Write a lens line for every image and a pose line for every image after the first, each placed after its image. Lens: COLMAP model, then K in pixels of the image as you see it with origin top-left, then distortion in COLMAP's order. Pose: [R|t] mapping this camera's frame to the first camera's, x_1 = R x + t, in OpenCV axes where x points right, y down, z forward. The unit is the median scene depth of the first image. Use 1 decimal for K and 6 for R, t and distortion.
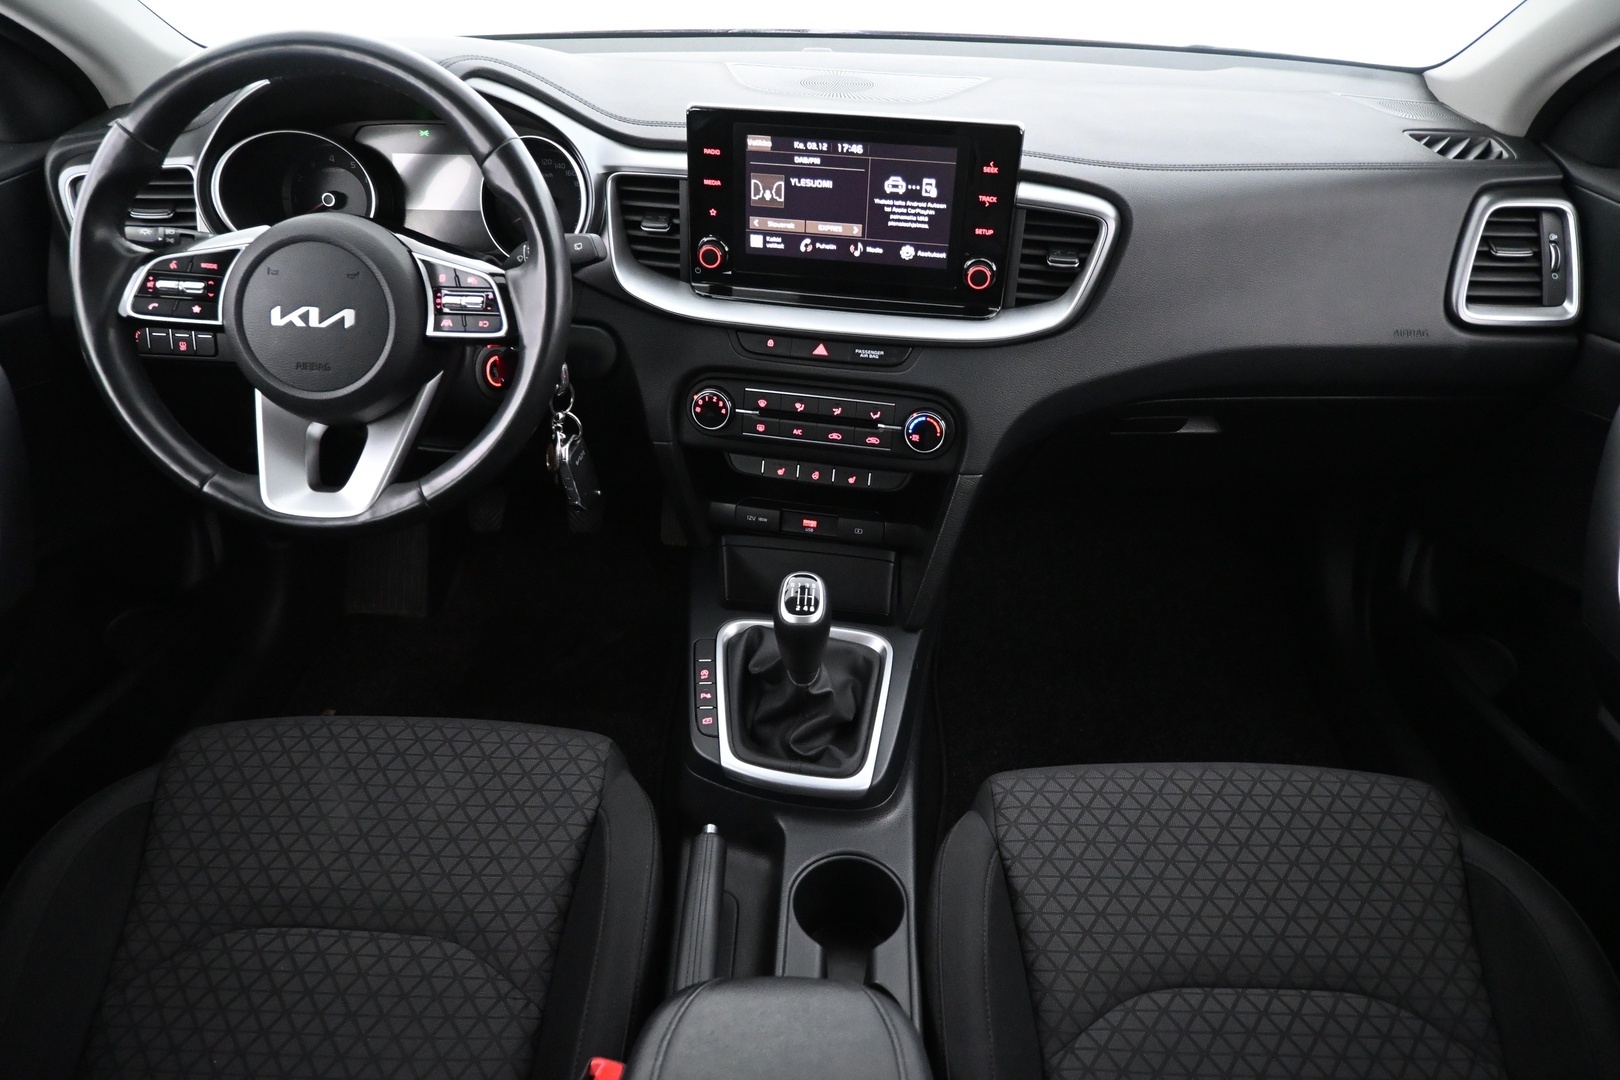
lens RADIAL K [[1093.4, 0, 810.7], [0, 1093.4, 537.6], [0, 0, 1]] dist [-0.008807, -0.000679]
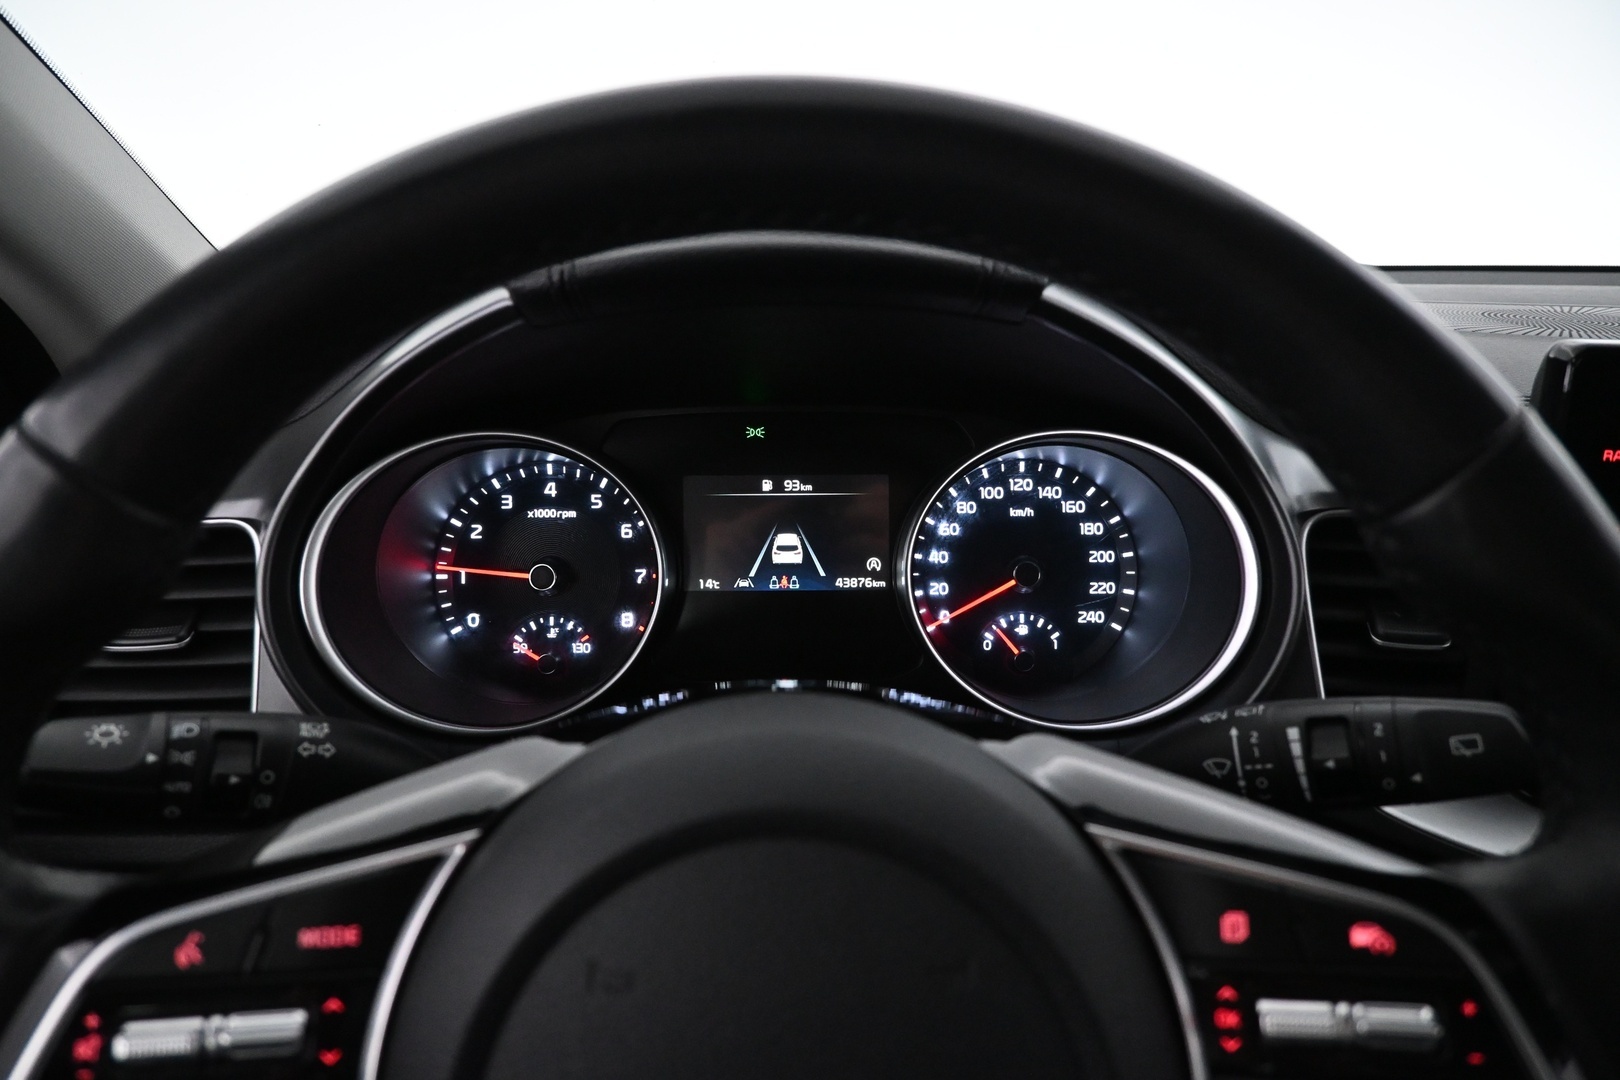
lens RADIAL K [[1093.4, 0, 817.9], [0, 1093.4, 538.1], [0, 0, 1]] dist [-0.008807, -0.000679]
pose [[0.999336, -0.033279, 0.014803, -0.382216], [0.035963, 0.965916, -0.256344, -0.233971], [-0.005768, 0.256706, 0.966472, 0.635719]]
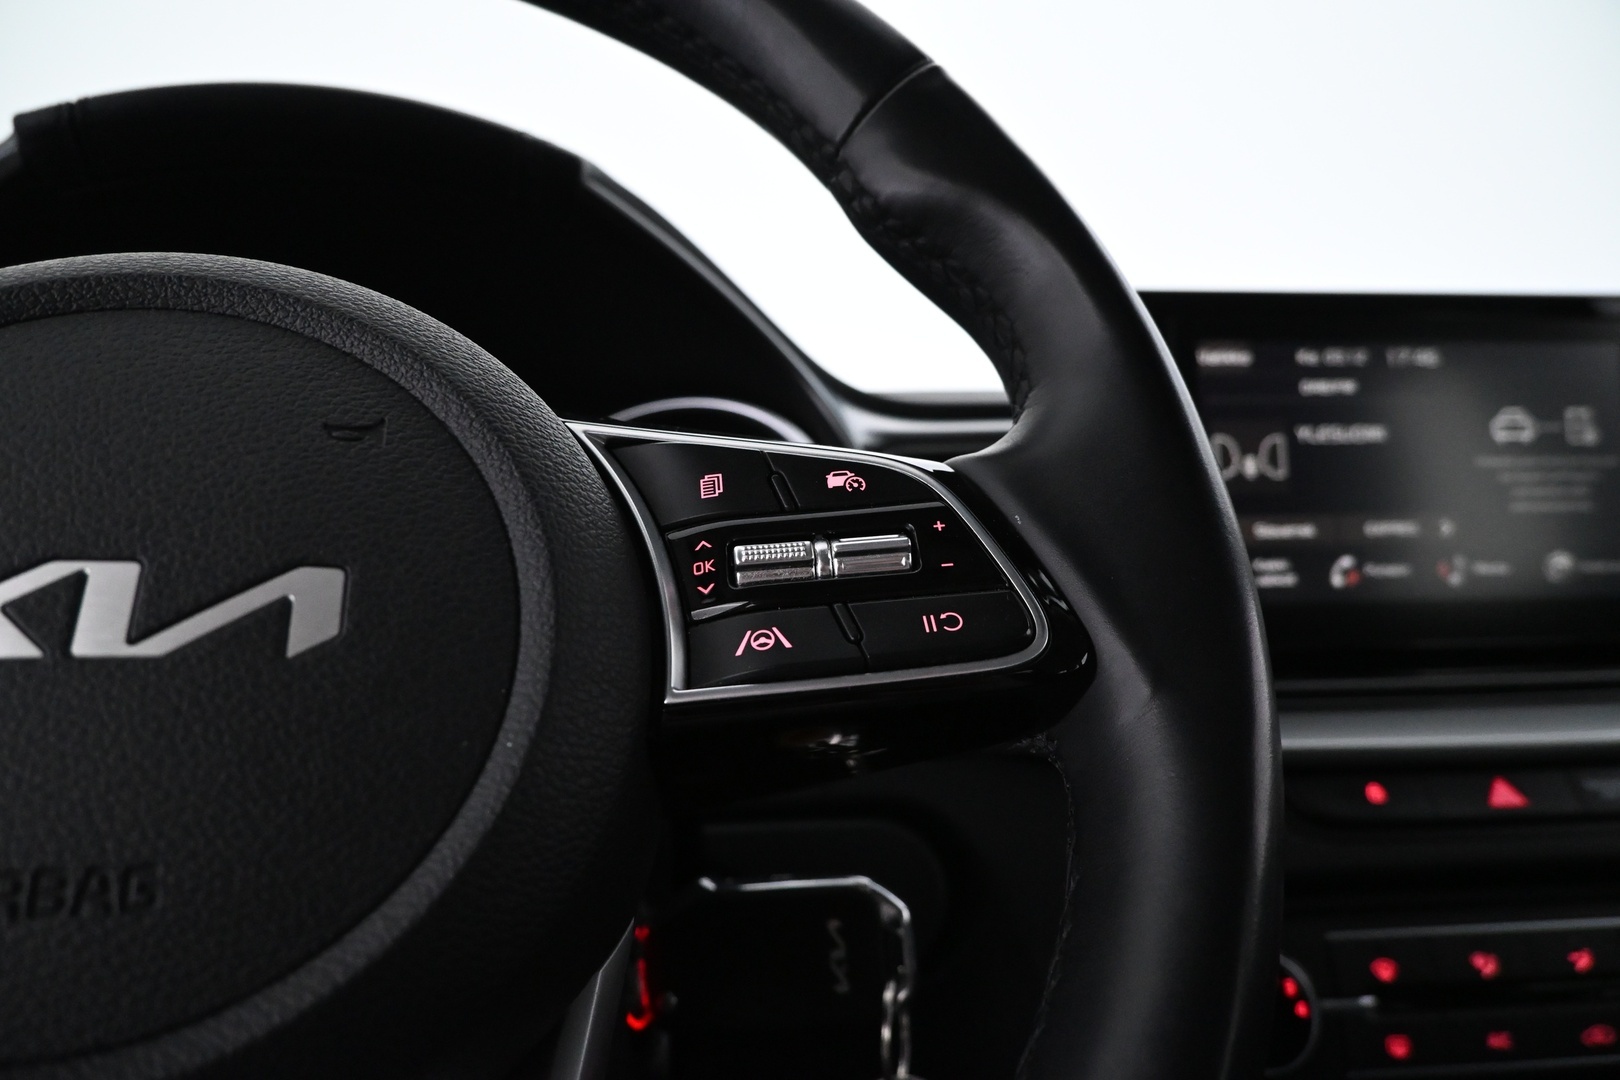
lens RADIAL K [[1093.4, 0, 799.5], [0, 1093.4, 530.8], [0, 0, 1]] dist [-0.008807, -0.000679]
pose [[0.964328, -0.025601, 0.263469, -0.334707], [0.173408, 0.813109, -0.555683, -0.078593], [-0.200003, 0.581548, 0.788543, 0.706553]]
